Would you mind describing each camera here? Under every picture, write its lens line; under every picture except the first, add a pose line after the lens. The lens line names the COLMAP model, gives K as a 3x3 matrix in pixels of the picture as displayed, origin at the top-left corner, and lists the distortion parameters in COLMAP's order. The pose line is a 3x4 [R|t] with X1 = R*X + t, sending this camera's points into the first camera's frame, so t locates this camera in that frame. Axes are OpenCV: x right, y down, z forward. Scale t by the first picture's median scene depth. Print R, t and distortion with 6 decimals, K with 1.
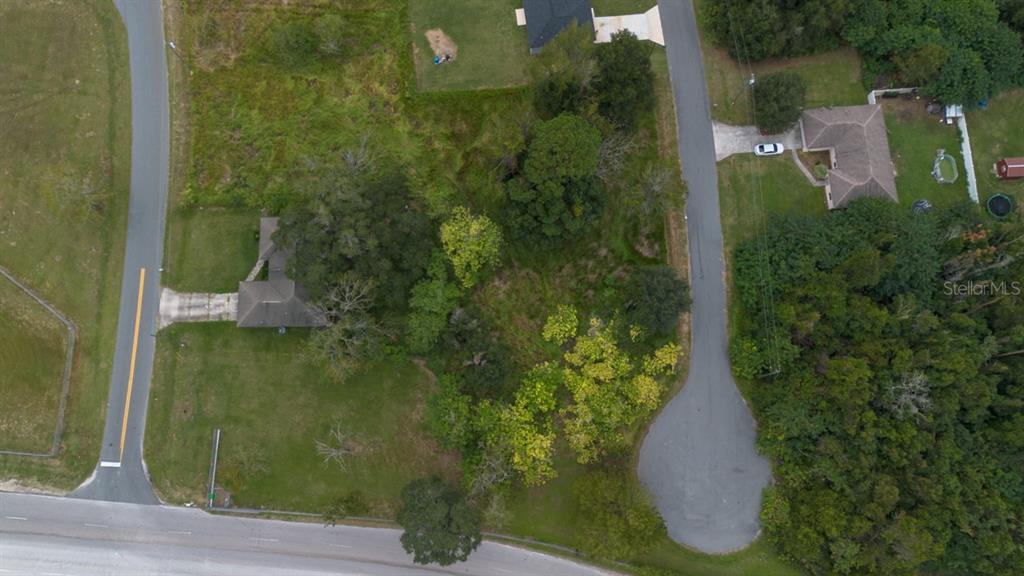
lens RADIAL K [[716.8, 0, 514.8], [0, 716.8, 287.6], [0, 0, 1]] dist [0.087183, -0.084263]
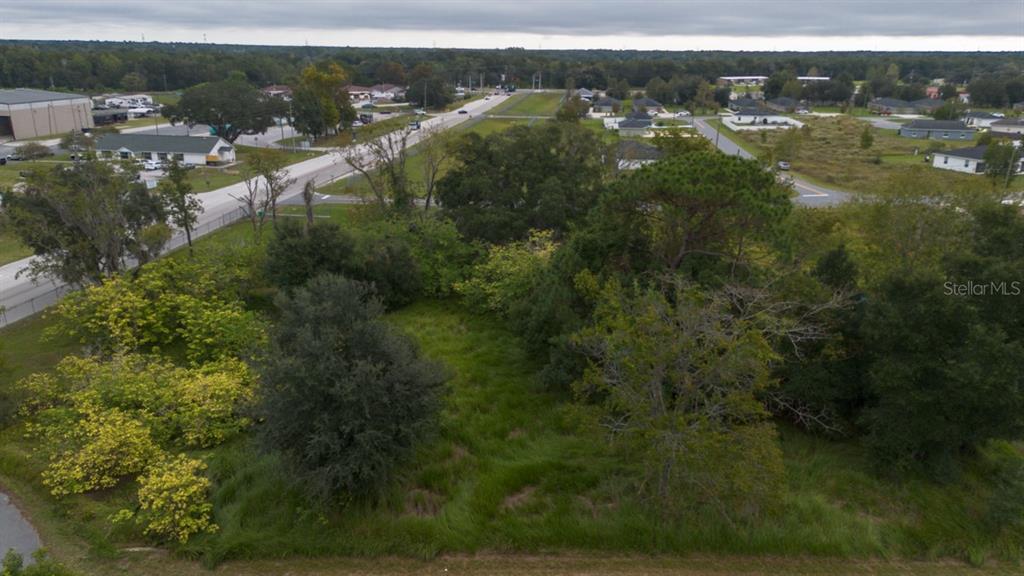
lens RADIAL K [[716.8, 0, 514.8], [0, 716.8, 287.6], [0, 0, 1]] dist [0.087183, -0.084263]
pose [[-0.026980, 0.307493, -0.951168, 0.478491], [-0.985279, 0.152503, 0.077248, -0.092214], [0.168809, 0.939250, 0.298852, 0.820312]]
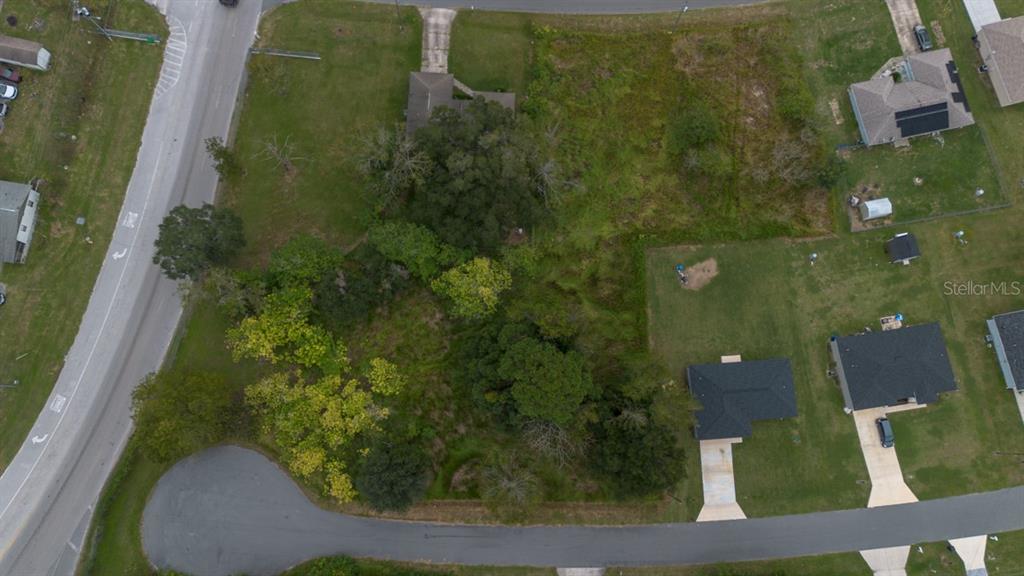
lens RADIAL K [[716.8, 0, 514.8], [0, 716.8, 287.6], [0, 0, 1]] dist [0.087183, -0.084263]
pose [[-0.062405, 0.980339, -0.187193, 0.115059], [-0.983049, -0.027978, 0.181198, -0.290271], [0.172398, 0.195327, 0.965467, 0.058194]]
